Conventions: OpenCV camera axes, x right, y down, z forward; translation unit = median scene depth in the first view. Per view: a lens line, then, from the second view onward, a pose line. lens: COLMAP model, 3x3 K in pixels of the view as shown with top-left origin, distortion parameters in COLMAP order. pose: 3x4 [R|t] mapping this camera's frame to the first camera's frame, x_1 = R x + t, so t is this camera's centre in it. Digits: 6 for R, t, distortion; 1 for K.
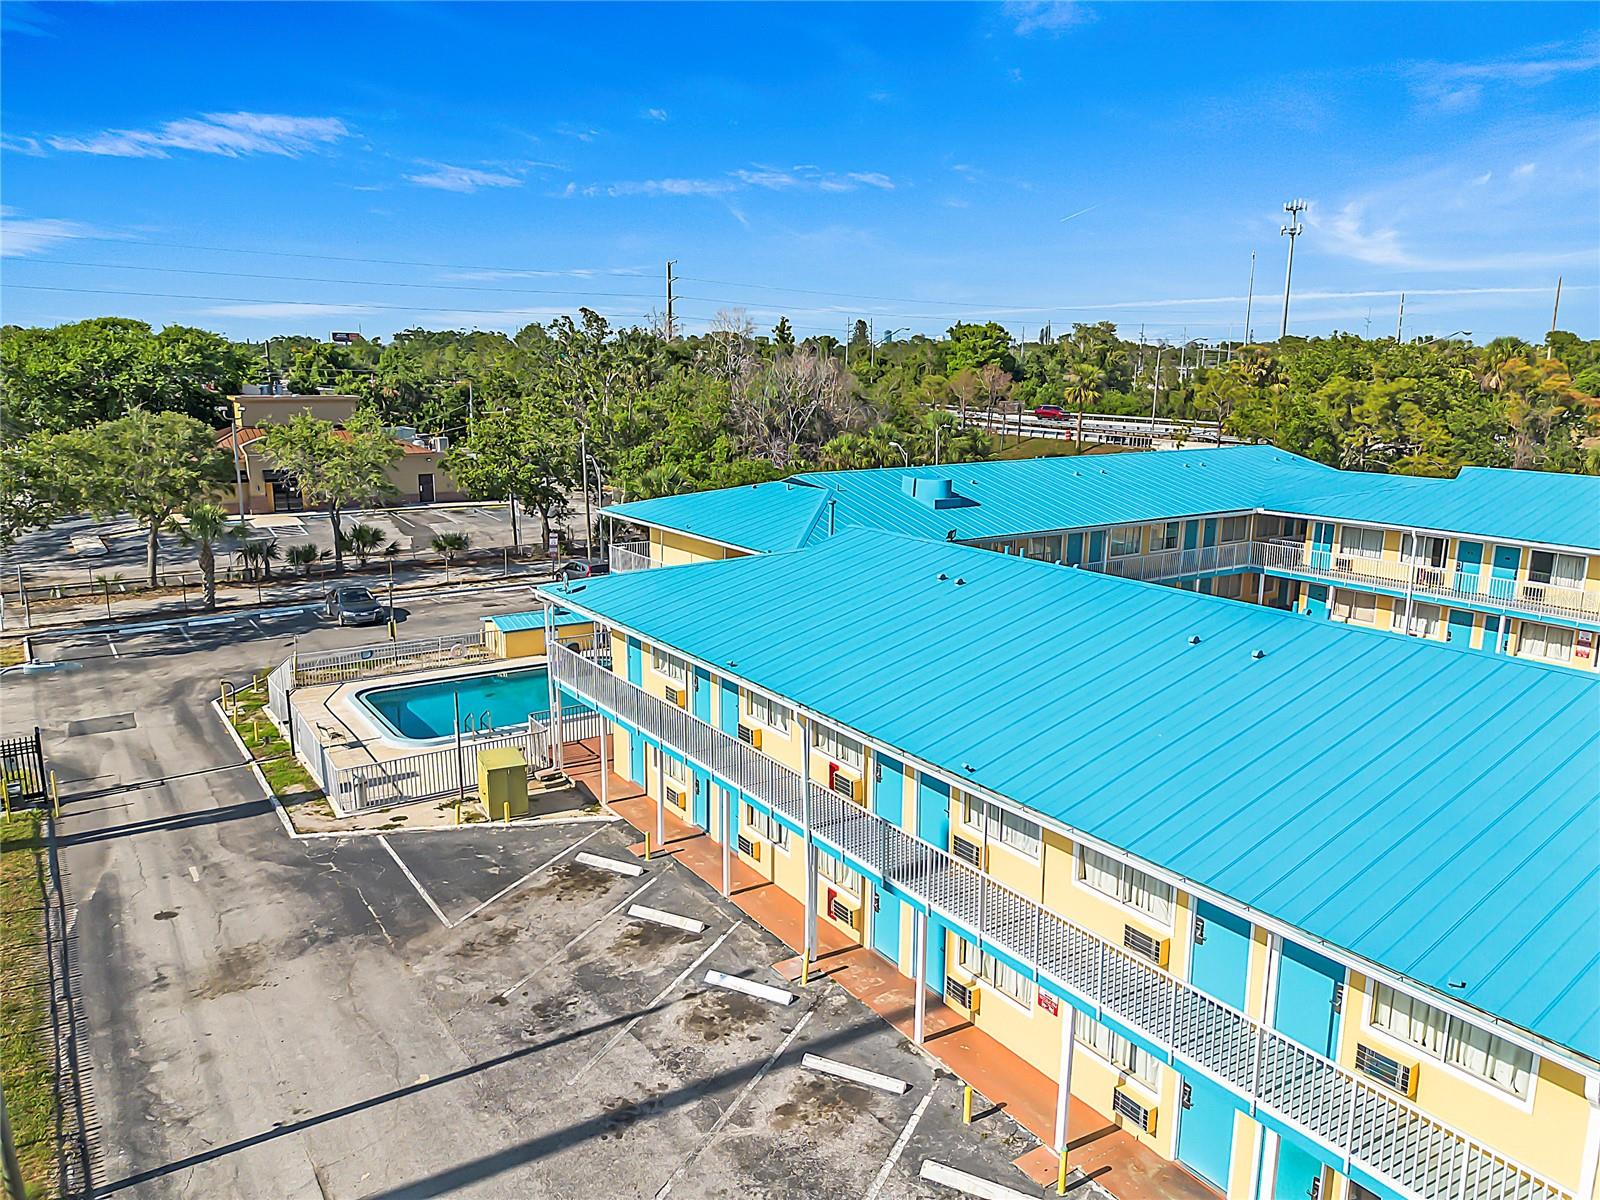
lens RADIAL K [[1135.9, 0, 801.8], [0, 1135.9, 599.2], [0, 0, 1]] dist [0.062702, -0.057642]
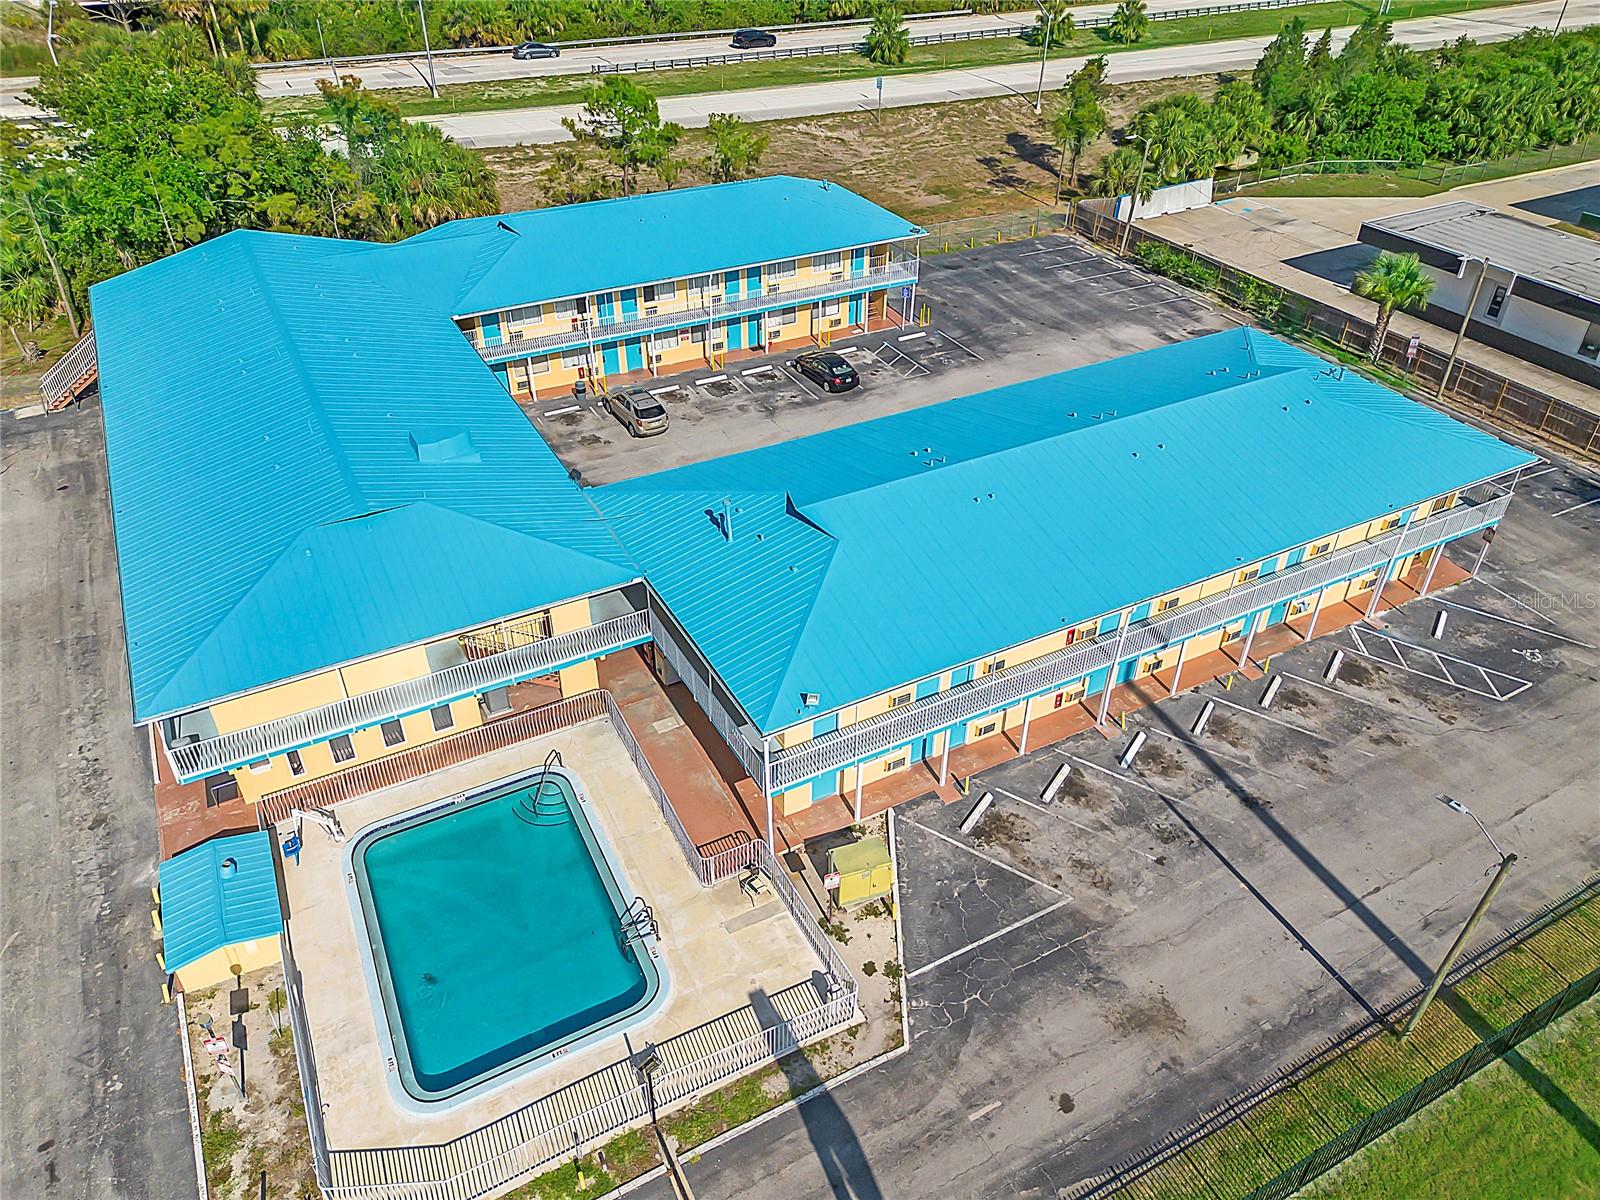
lens RADIAL K [[1135.9, 0, 801.8], [0, 1135.9, 599.2], [0, 0, 1]] dist [0.062702, -0.057642]
pose [[0.101373, -0.586143, 0.803841, -0.976661], [0.200423, 0.803469, 0.560596, -0.664085], [-0.974451, 0.104279, 0.198926, 0.795380]]
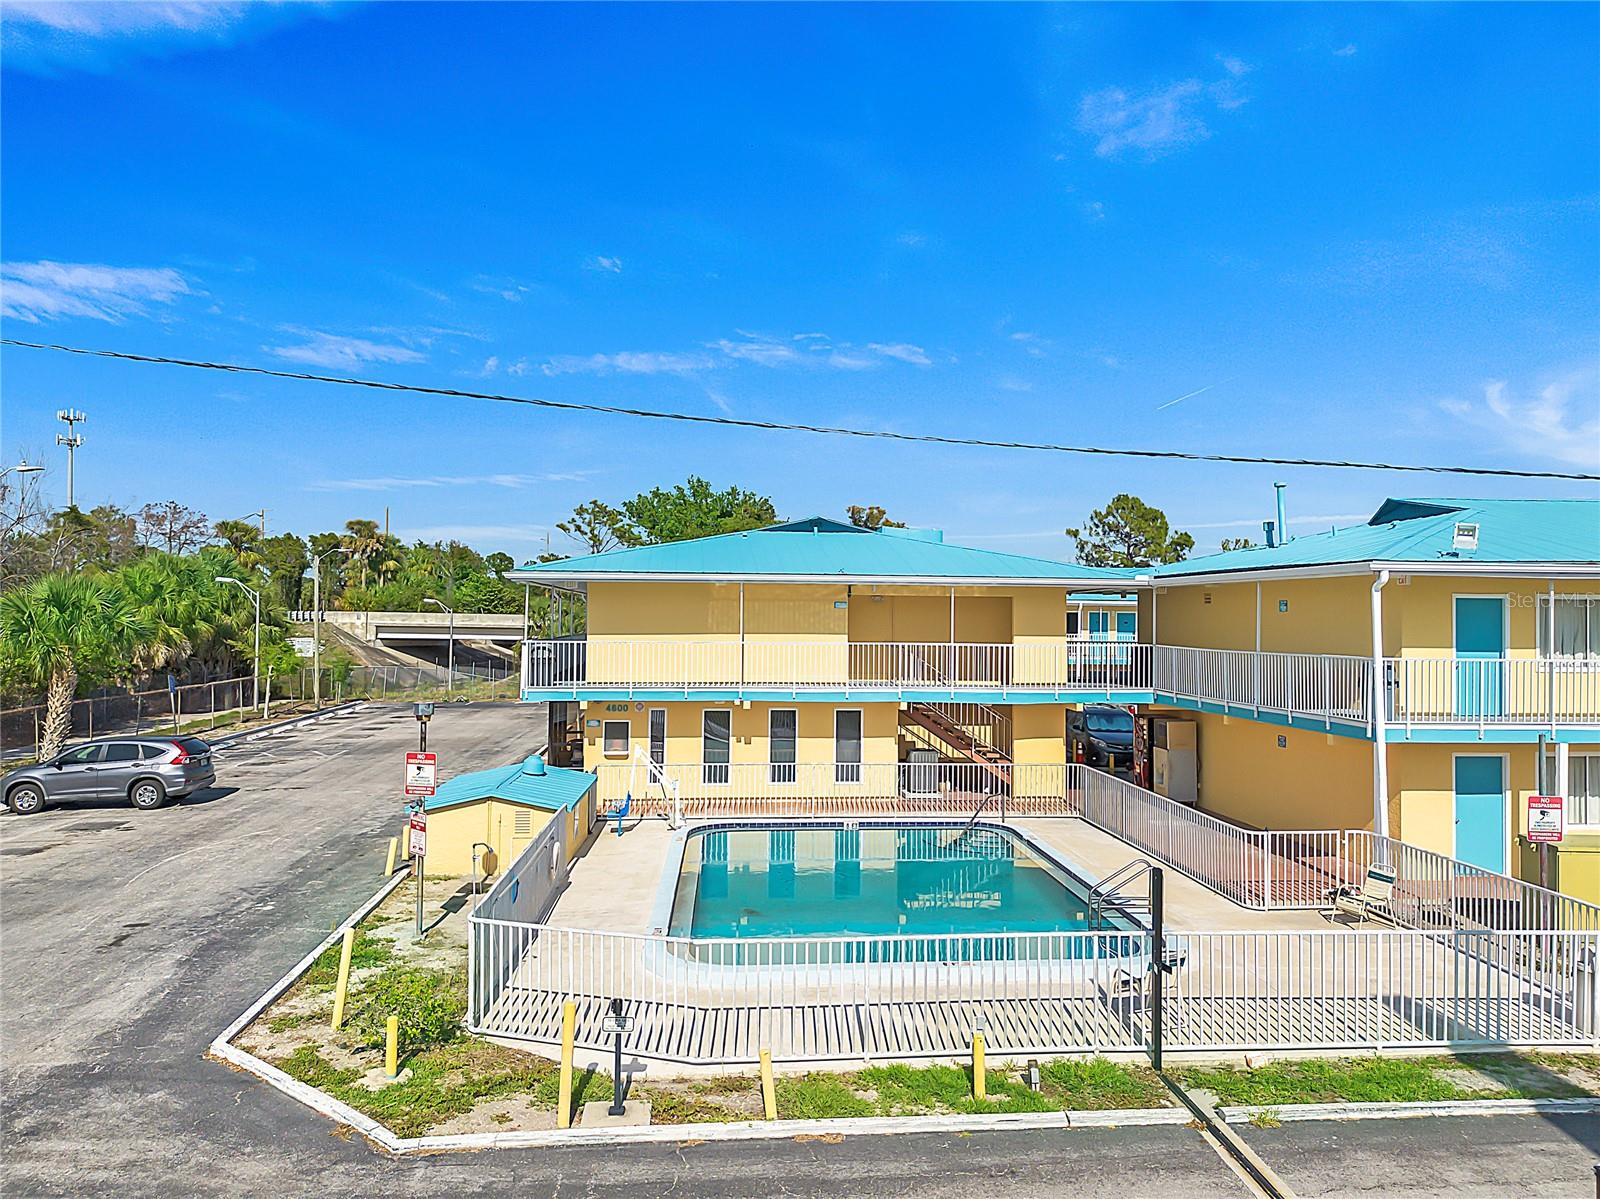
lens RADIAL K [[1140.4, 0, 804.6], [0, 1140.4, 597.9], [0, 0, 1]] dist [0.063007, -0.062283]
pose [[0.476979, 0.014864, 0.878789, -0.900230], [0.176134, 0.977958, -0.112141, 0.021896], [-0.861085, 0.208274, 0.463847, 1.021933]]
